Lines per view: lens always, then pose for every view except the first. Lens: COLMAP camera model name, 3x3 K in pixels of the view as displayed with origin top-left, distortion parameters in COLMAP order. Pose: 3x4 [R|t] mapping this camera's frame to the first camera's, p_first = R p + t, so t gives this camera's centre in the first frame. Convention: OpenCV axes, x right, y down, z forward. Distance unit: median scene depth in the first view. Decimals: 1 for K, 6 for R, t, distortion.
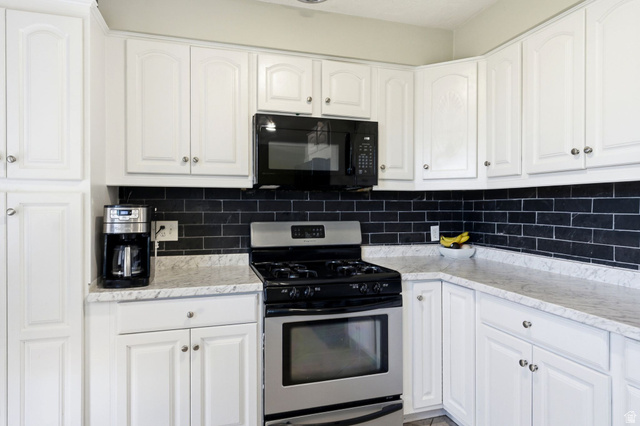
lens RADIAL K [[383.0, 0, 319.7], [0, 383.0, 208.0], [0, 0, 1]] dist [0.002472, 0.000247]
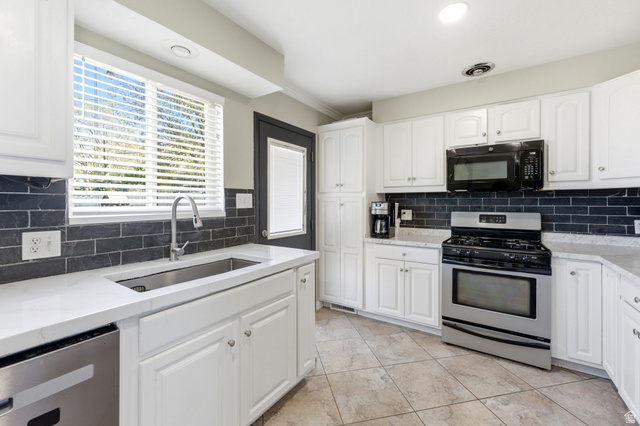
lens RADIAL K [[263.0, 0, 319.4], [0, 263.0, 204.8], [0, 0, 1]] dist [0.000532, 0.000064]
pose [[0.628843, 0.005564, -0.777512, 0.389646], [-0.000100, 0.999975, 0.007075, -0.001059], [0.777532, -0.004371, 0.628828, -0.208867]]
